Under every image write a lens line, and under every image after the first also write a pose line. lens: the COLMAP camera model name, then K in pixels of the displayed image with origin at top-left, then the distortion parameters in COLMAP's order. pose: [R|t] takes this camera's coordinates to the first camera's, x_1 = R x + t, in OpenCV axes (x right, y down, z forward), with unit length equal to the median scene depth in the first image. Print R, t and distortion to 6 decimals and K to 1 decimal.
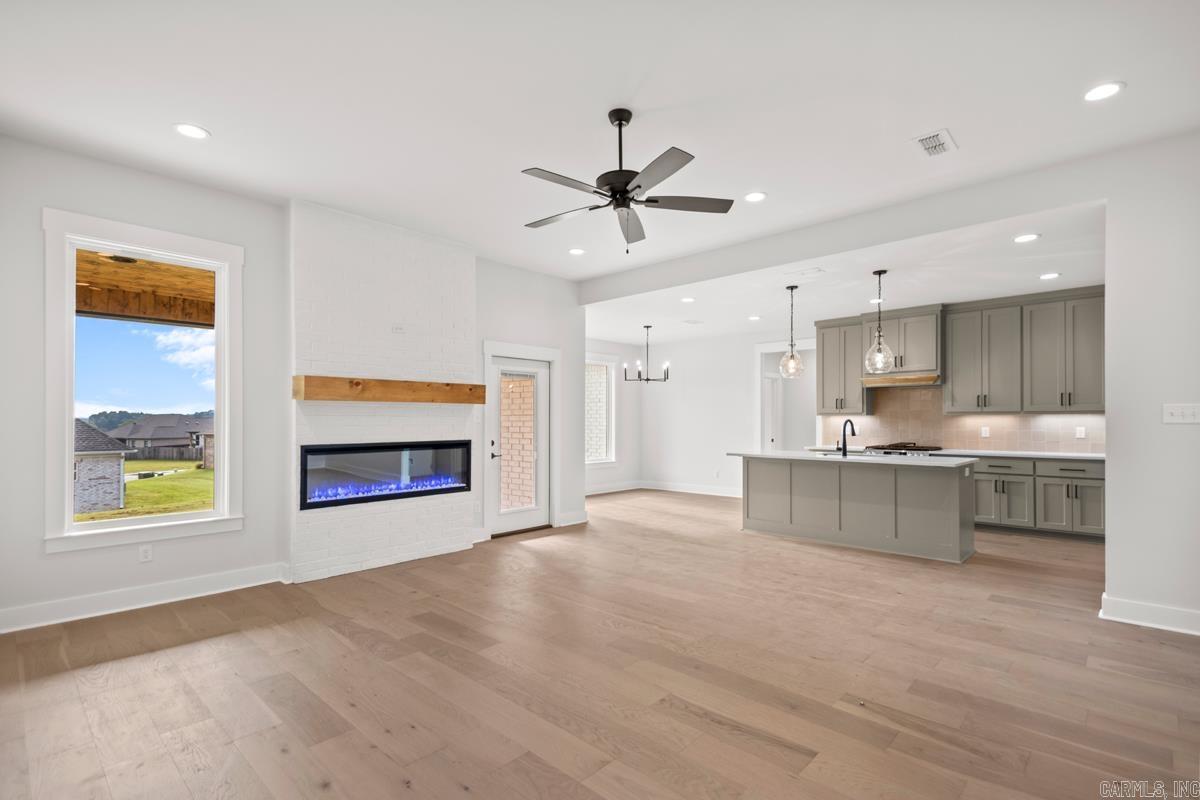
lens RADIAL K [[559.3, 0, 612.7], [0, 559.3, 416.4], [0, 0, 1]] dist [0.027722, -0.004446]
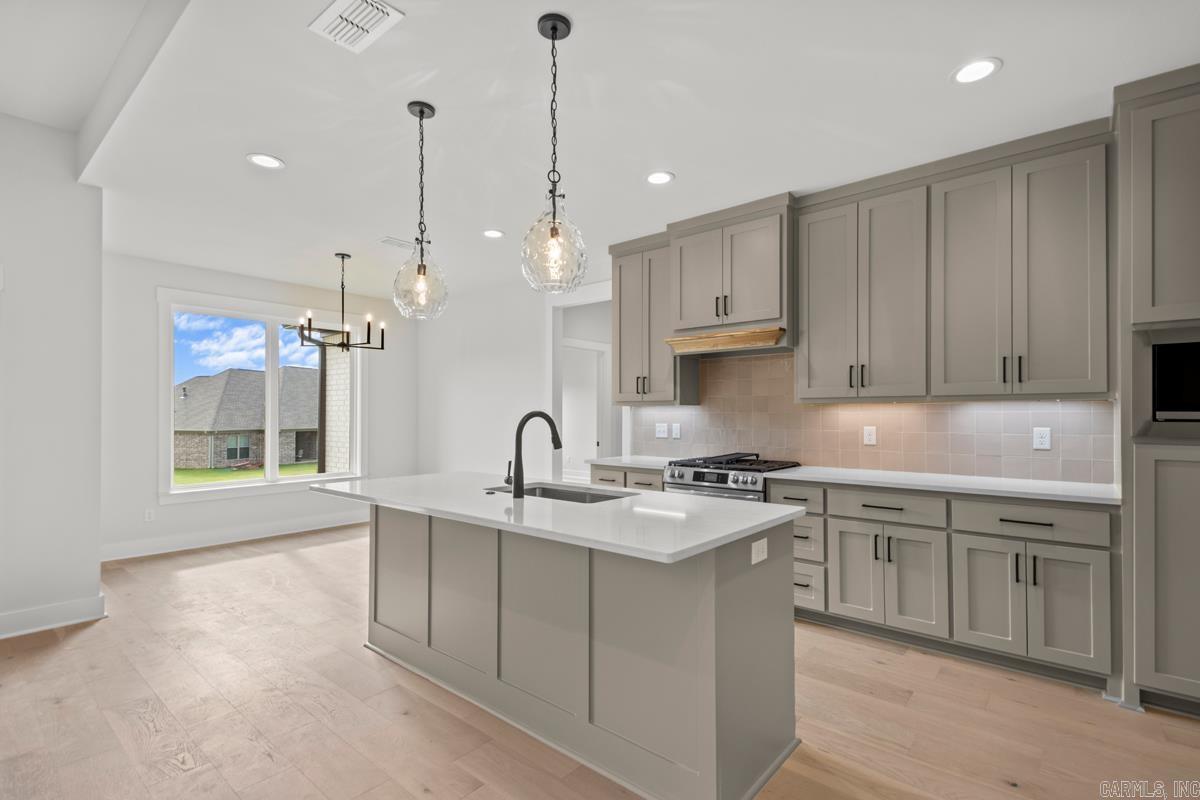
lens RADIAL K [[559.3, 0, 606.2], [0, 559.3, 409.9], [0, 0, 1]] dist [0.027722, -0.004446]
pose [[0.998838, 0.000775, 0.048194, 0.420652], [-0.000772, 1.000000, -0.000073, 0.004188], [-0.048194, 0.000036, 0.998838, 0.524582]]
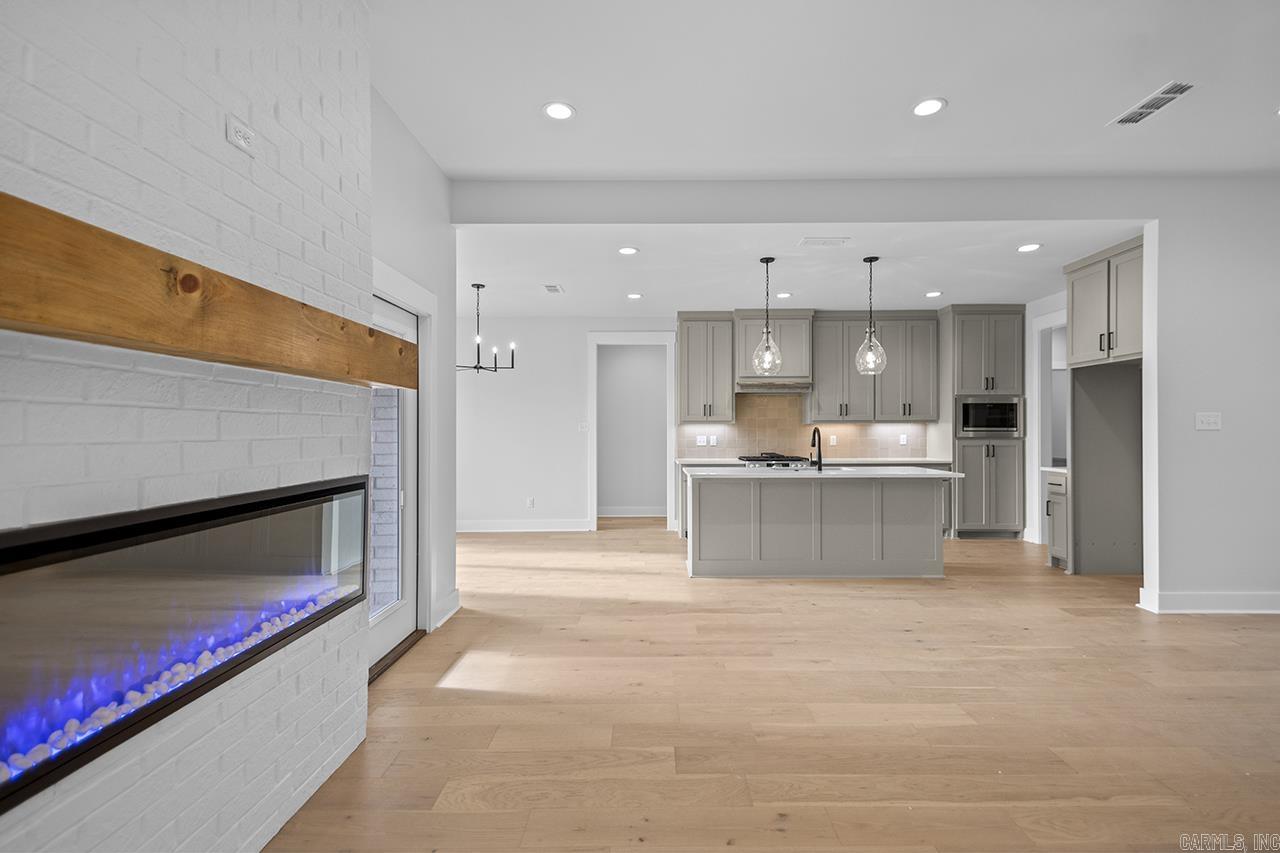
lens RADIAL K [[596.6, 0, 656.7], [0, 596.6, 431.4], [0, 0, 1]] dist [0.027722, -0.004446]
pose [[0.733928, -0.002791, 0.679222, -0.346150], [-0.002331, 0.999975, 0.006627, 0.005424], [-0.679224, -0.006447, 0.733903, 0.464288]]
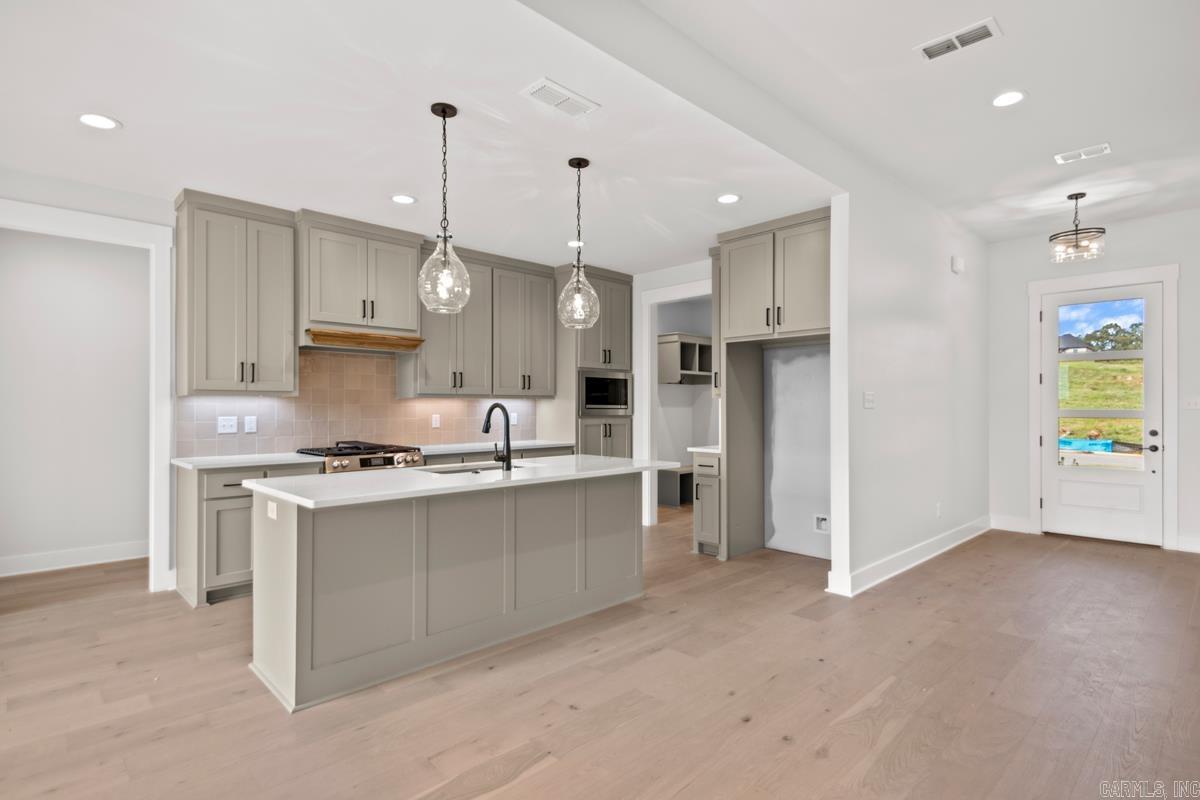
lens RADIAL K [[599.7, 0, 612.0], [0, 599.7, 406.6], [0, 0, 1]] dist [0.024986, -0.000495]
pose [[0.052207, 0.000094, 0.998636, -0.150736], [-0.008017, 0.999968, 0.000325, 0.006998], [-0.998604, -0.008023, 0.052206, 0.795871]]
